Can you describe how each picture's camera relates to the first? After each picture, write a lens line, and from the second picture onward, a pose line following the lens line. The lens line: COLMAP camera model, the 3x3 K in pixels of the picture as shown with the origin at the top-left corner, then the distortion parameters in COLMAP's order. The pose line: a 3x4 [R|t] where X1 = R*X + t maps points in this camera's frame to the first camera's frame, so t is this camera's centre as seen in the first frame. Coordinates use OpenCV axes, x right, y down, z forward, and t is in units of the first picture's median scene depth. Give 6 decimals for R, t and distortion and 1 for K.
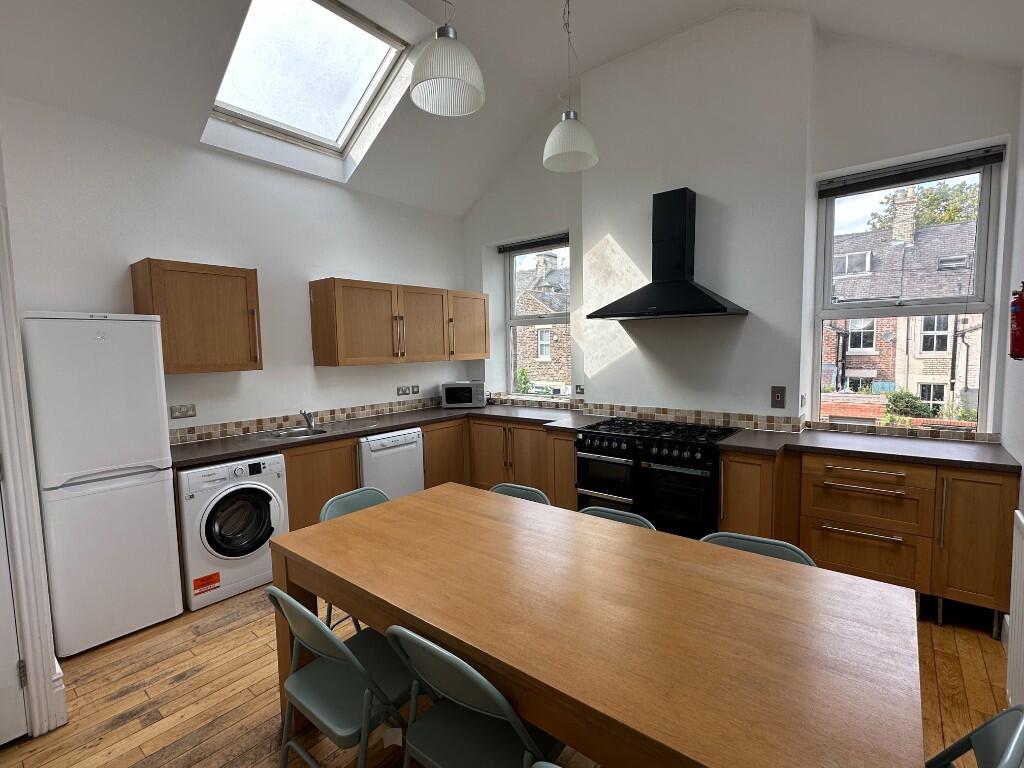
lens RADIAL K [[486.5, 0, 512.0], [0, 486.5, 384.0], [0, 0, 1]] dist [0.000264, 0.000055]
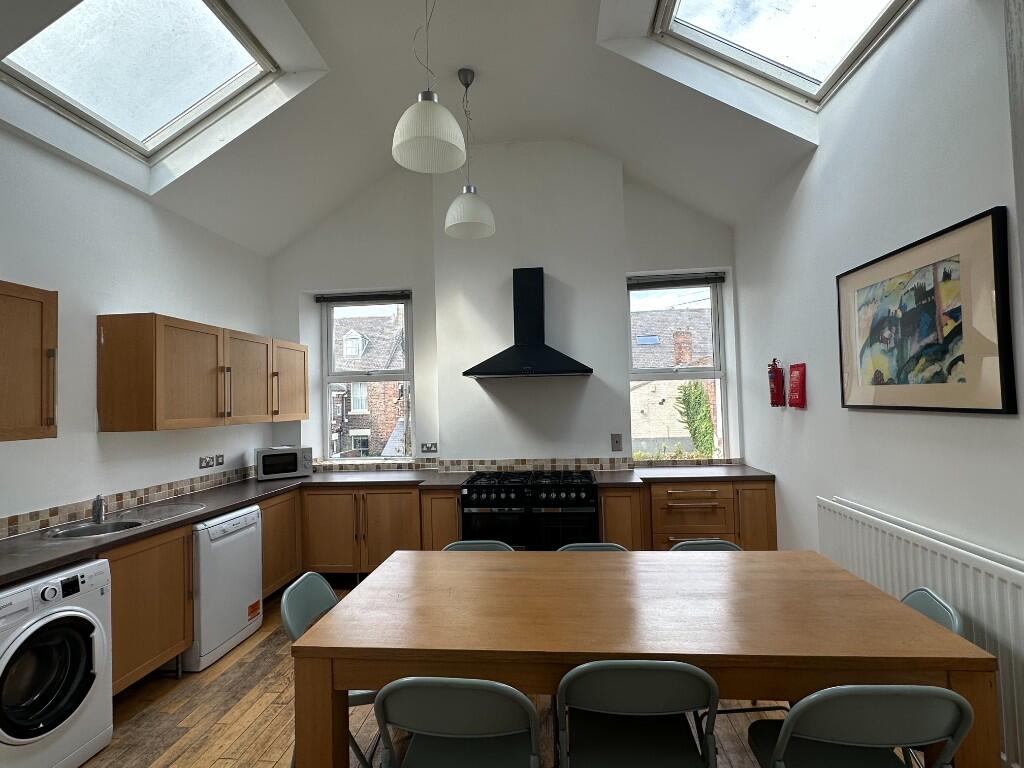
lens RADIAL K [[513.1, 0, 512.0], [0, 513.1, 384.0], [0, 0, 1]] dist [0.003354, -0.000094]
pose [[0.830664, 0.017331, 0.556504, -0.342734], [0.054103, 0.992273, -0.111659, 0.009802], [-0.554138, 0.122859, 0.823308, 0.046044]]
